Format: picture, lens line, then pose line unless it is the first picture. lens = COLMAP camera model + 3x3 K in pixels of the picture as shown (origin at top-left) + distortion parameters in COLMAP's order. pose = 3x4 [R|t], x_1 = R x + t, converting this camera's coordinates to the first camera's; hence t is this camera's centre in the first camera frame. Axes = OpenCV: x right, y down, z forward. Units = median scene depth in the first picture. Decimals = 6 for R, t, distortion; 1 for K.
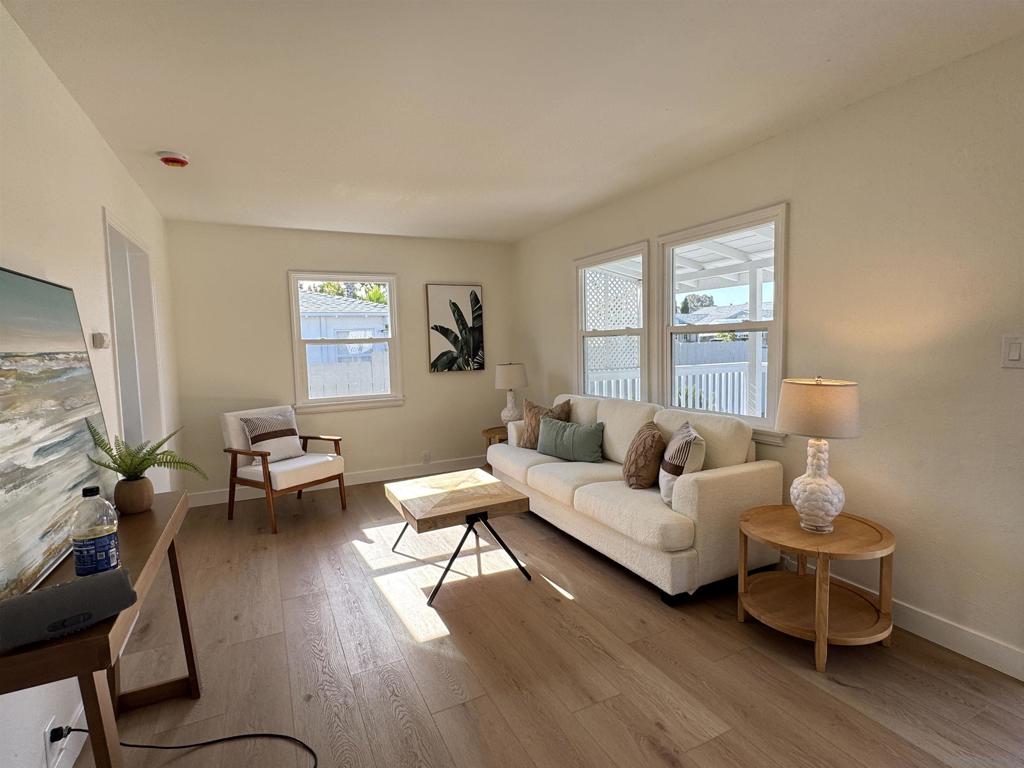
lens RADIAL K [[512.3, 0, 512.9], [0, 512.3, 384.3], [0, 0, 1]] dist [0.000353, 0.000284]
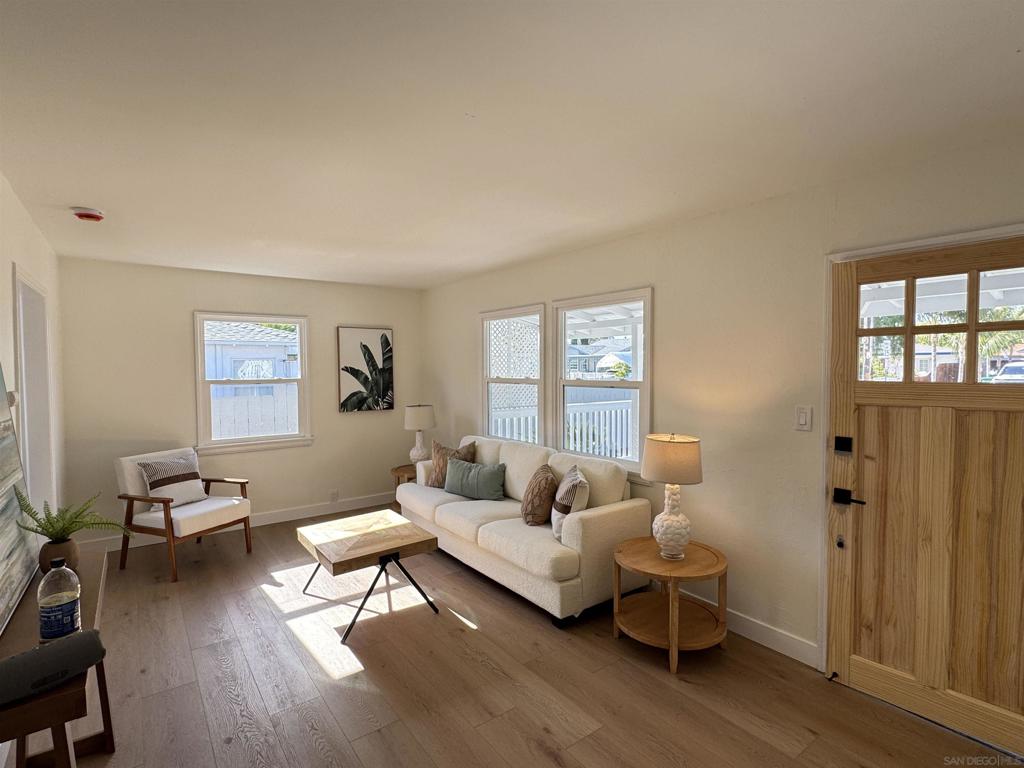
lens RADIAL K [[512.3, 0, 511.0], [0, 512.3, 384.6], [0, 0, 1]] dist [0.000353, 0.000284]
pose [[0.983737, 0.013851, 0.179080, -0.015553], [-0.005285, 0.998823, -0.048225, -0.057304], [-0.179537, 0.046494, 0.982652, -0.135009]]
